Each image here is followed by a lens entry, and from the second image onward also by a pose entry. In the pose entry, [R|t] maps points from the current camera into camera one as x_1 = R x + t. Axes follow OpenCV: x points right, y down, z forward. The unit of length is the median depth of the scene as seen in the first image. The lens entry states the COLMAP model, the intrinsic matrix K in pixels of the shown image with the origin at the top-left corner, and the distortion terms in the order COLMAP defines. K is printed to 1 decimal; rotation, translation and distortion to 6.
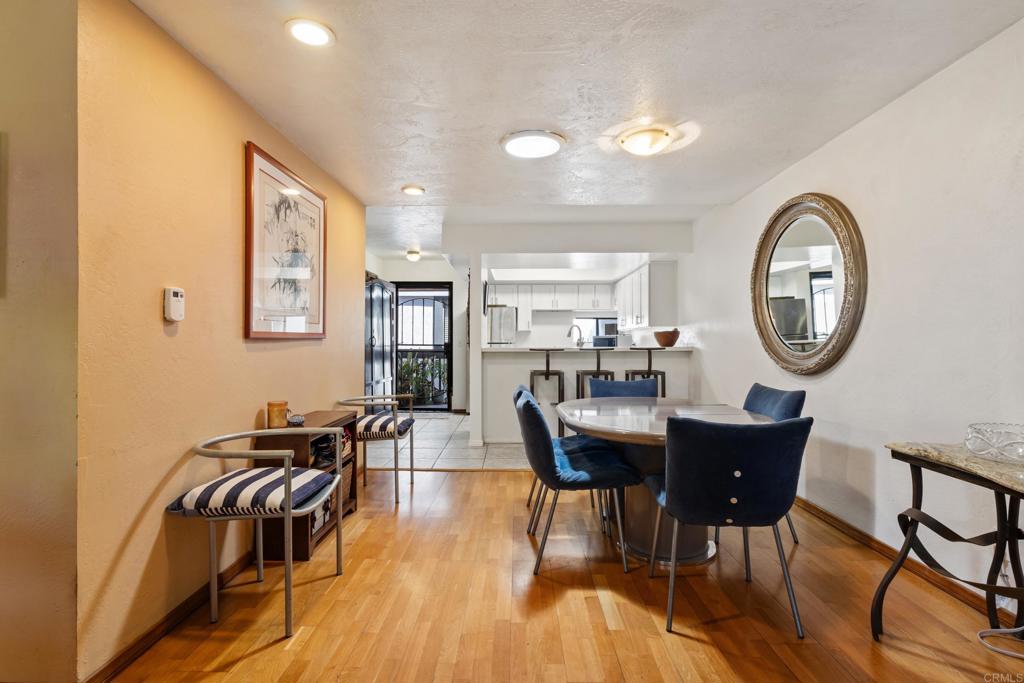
lens RADIAL K [[490.9, 0, 512.0], [0, 490.9, 341.5], [0, 0, 1]] dist [-0.000734, -0.000293]
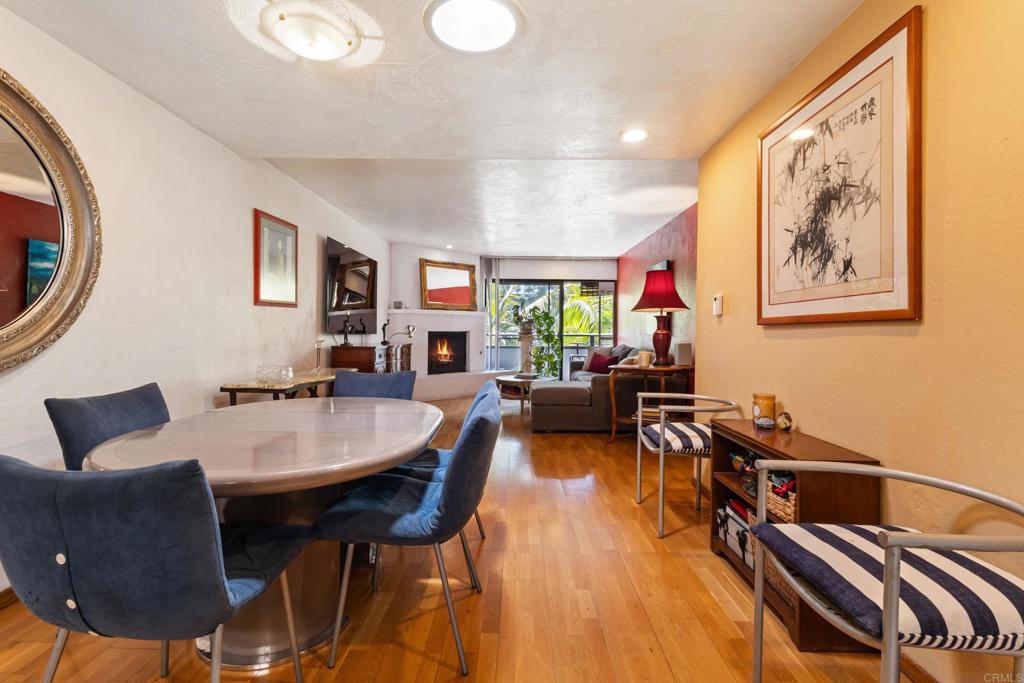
lens RADIAL K [[477.1, 0, 512.7], [0, 477.1, 334.8], [0, 0, 1]] dist [0.000762, 0.000208]
pose [[-0.999972, -0.007295, -0.001412, -0.005762], [-0.007308, 0.999931, 0.009190, 0.003981], [0.001345, 0.009200, -0.999957, 0.924940]]
